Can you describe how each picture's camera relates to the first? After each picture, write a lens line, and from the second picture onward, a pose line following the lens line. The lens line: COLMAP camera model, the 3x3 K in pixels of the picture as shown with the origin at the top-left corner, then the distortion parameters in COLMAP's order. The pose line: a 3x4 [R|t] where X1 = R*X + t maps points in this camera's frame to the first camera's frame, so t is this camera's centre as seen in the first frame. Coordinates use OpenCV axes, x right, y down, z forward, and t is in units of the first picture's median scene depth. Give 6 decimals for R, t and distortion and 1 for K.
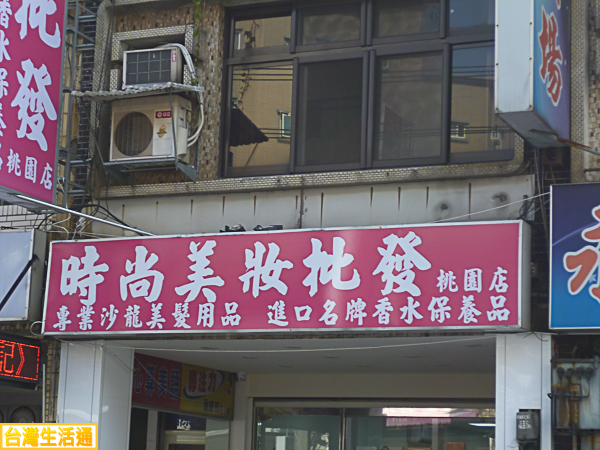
lens RADIAL K [[1628.1, 0, 300.0], [0, 1628.1, 225.0], [0, 0, 1]] dist [0.085055, 0.024845]
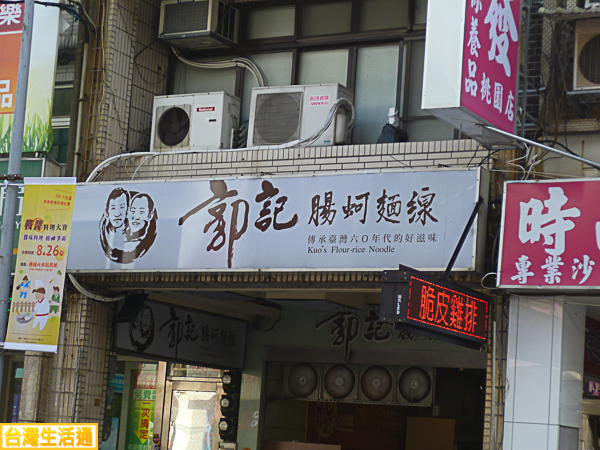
lens RADIAL K [[1628.1, 0, 300.0], [0, 1628.1, 225.0], [0, 0, 1]] dist [0.085055, 0.024845]
pose [[0.997049, 0.020342, -0.074023, -0.200233], [-0.018456, 0.999490, 0.026071, 0.012871], [0.074516, -0.024628, 0.996916, 0.123943]]
